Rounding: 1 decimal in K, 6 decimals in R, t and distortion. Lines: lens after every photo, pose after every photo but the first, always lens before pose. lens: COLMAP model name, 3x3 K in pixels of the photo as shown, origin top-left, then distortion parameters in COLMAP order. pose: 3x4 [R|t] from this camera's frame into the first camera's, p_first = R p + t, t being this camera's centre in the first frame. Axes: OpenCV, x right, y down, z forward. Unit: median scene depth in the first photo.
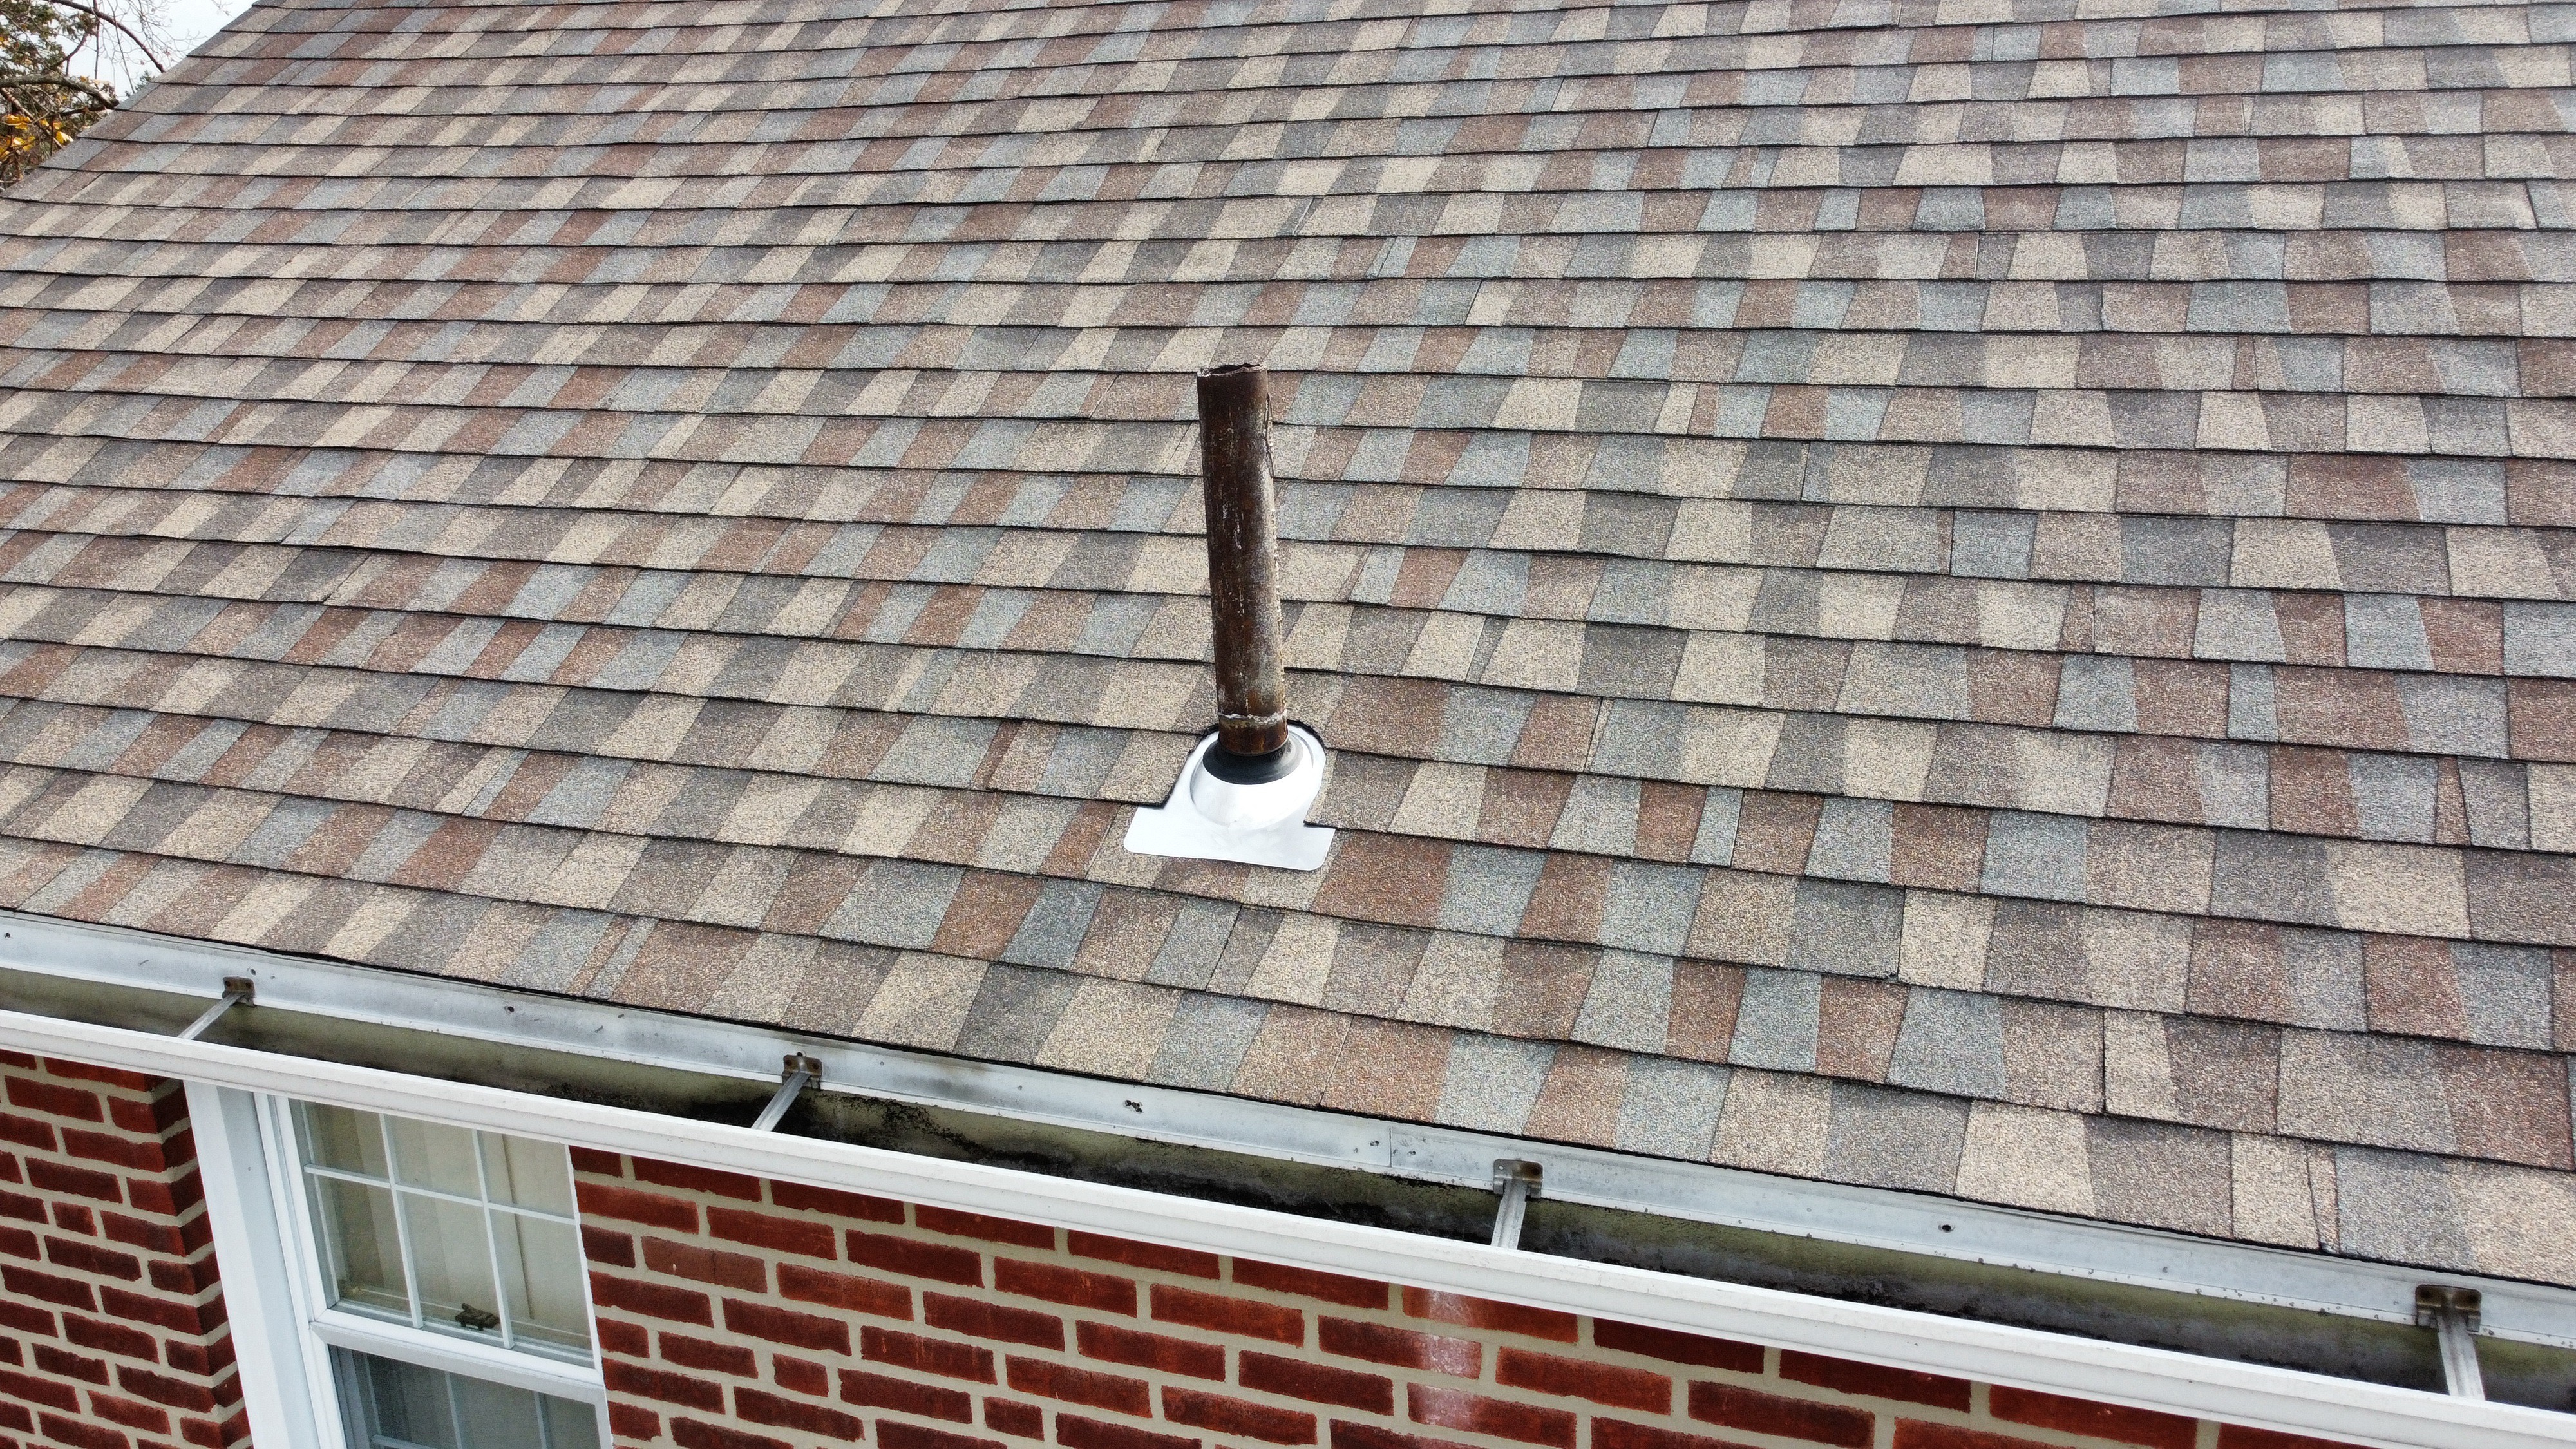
lens RADIAL K [[1960.0, 0, 1288.0], [0, 1960.0, 724.5], [0, 0, 1]] dist [0.002970, -0.000946]
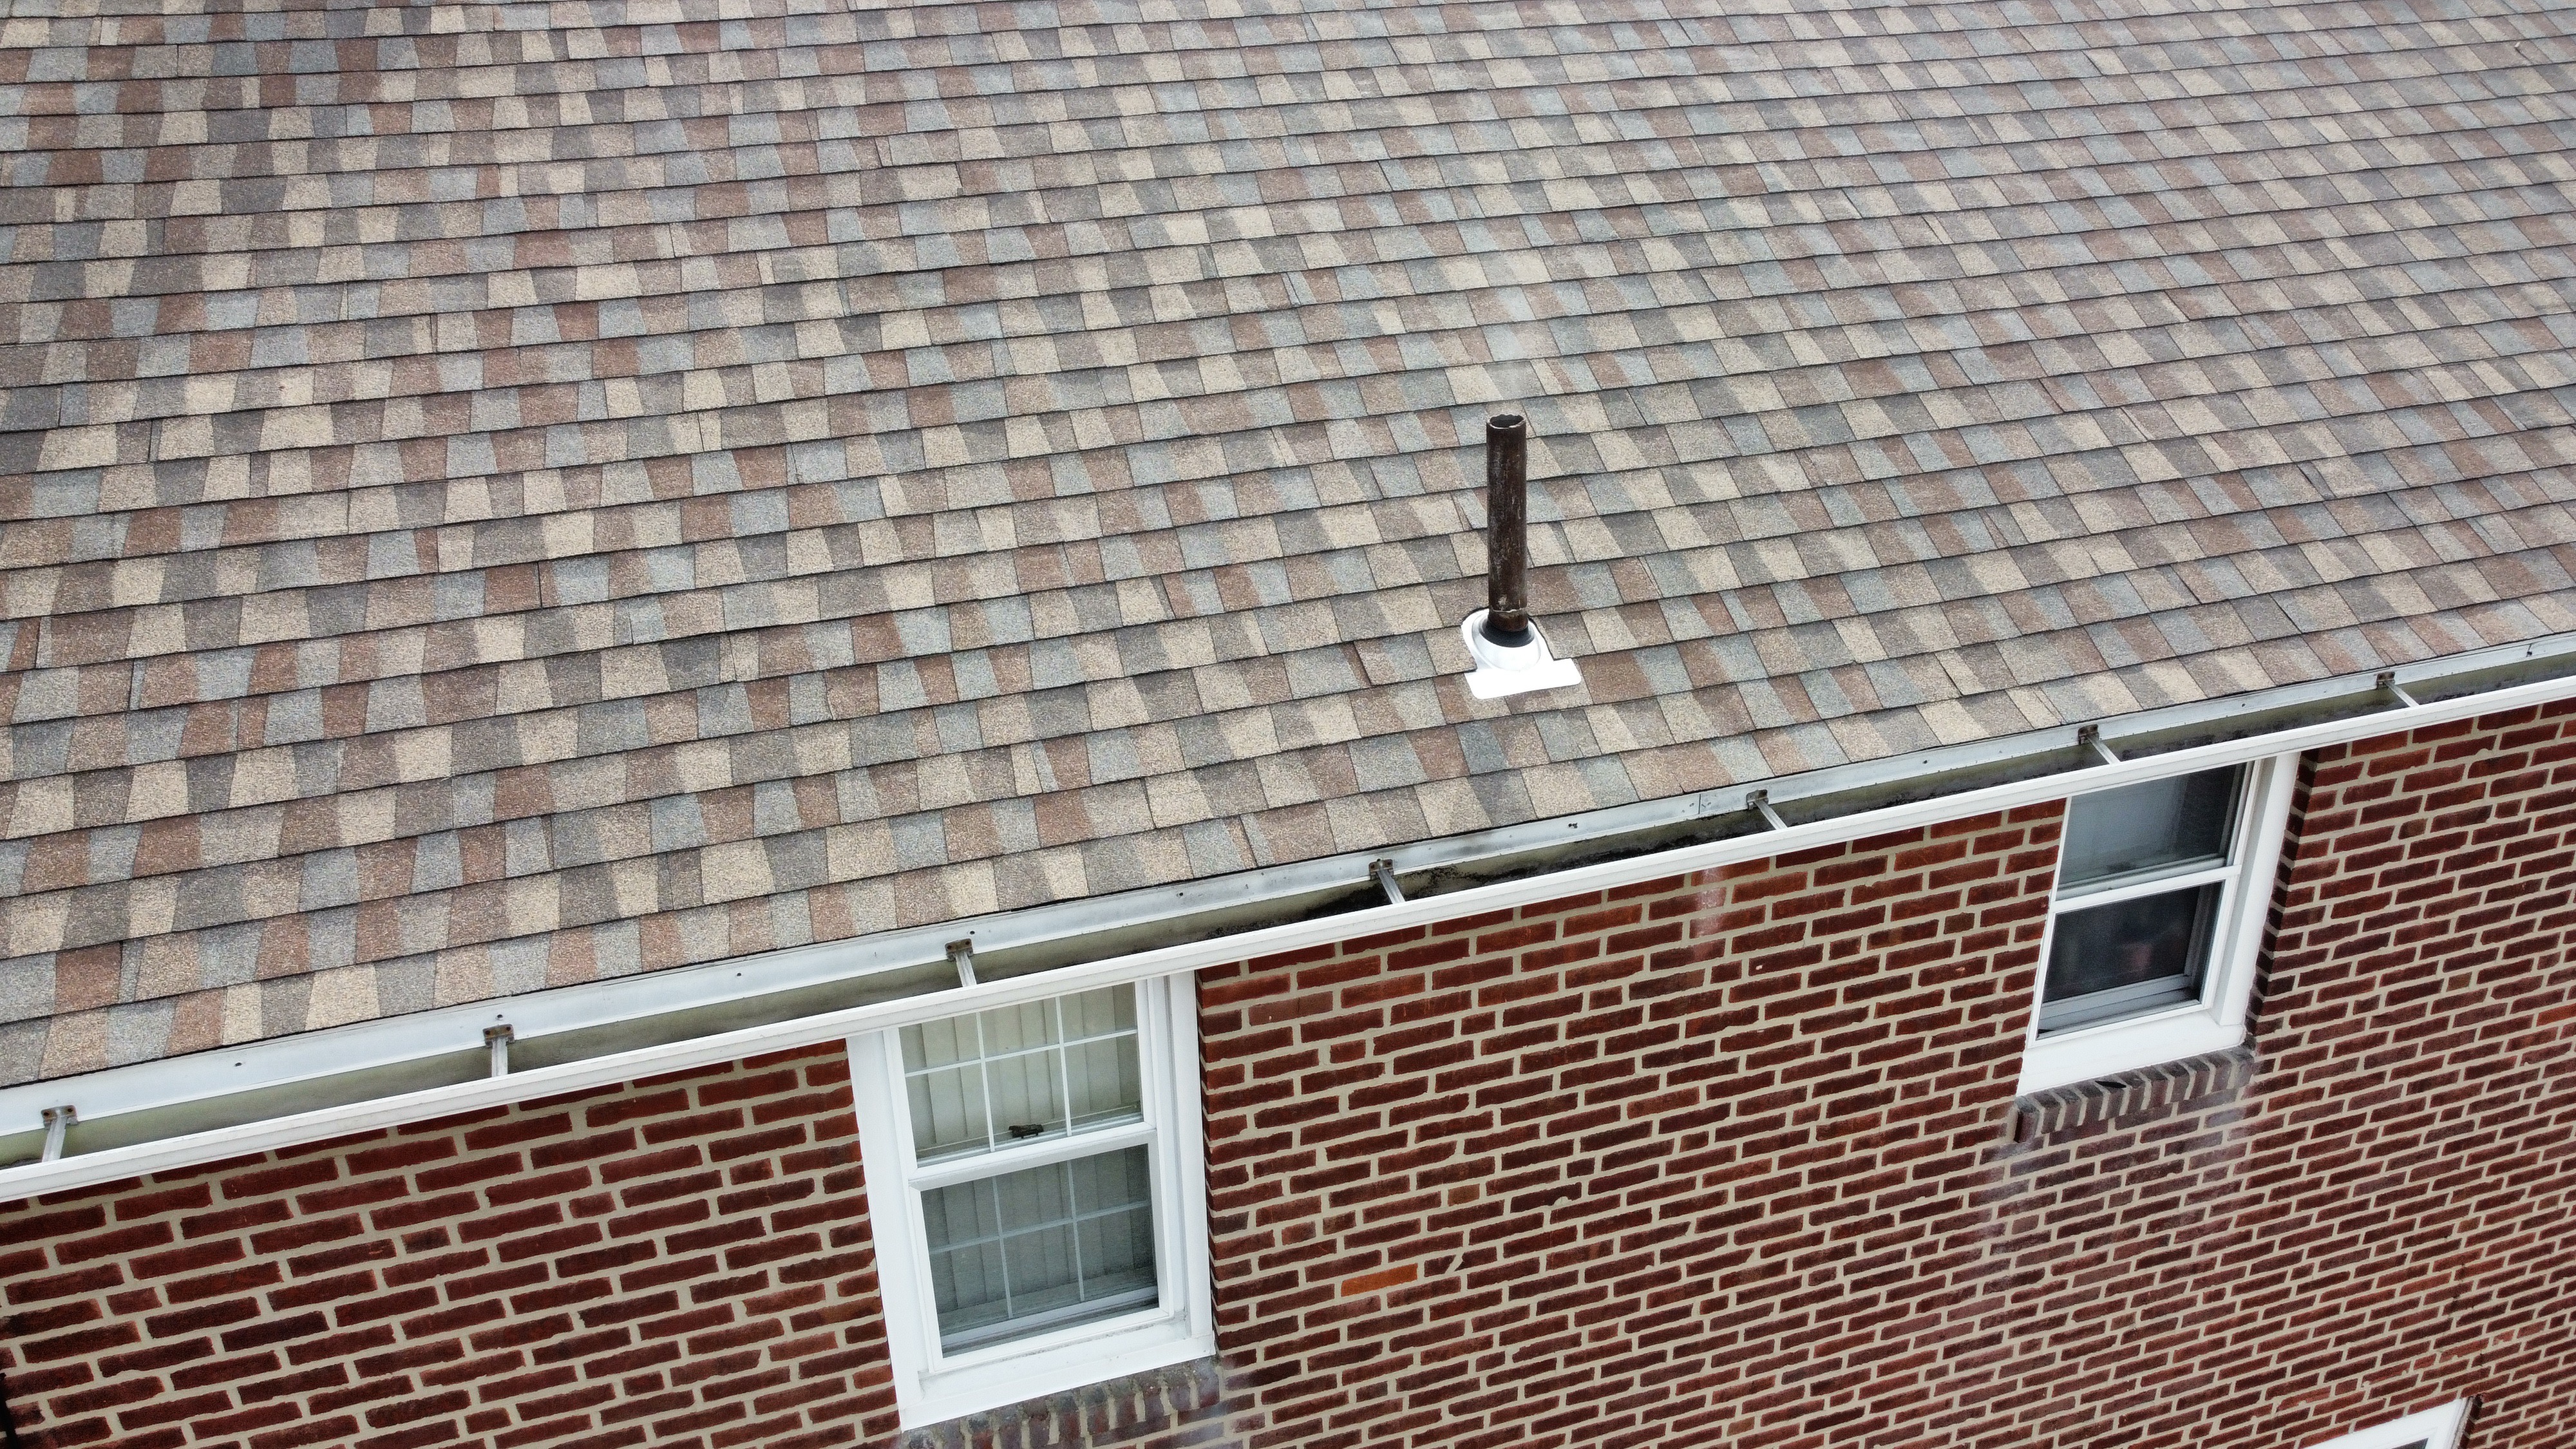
lens RADIAL K [[1960.0, 0, 1288.0], [0, 1960.0, 724.5], [0, 0, 1]] dist [0.002970, -0.000946]
pose [[0.795158, -0.254861, 0.550244, -1.077099], [0.176636, 0.965390, 0.191890, -0.254364], [-0.580106, -0.055390, 0.812656, -0.300934]]
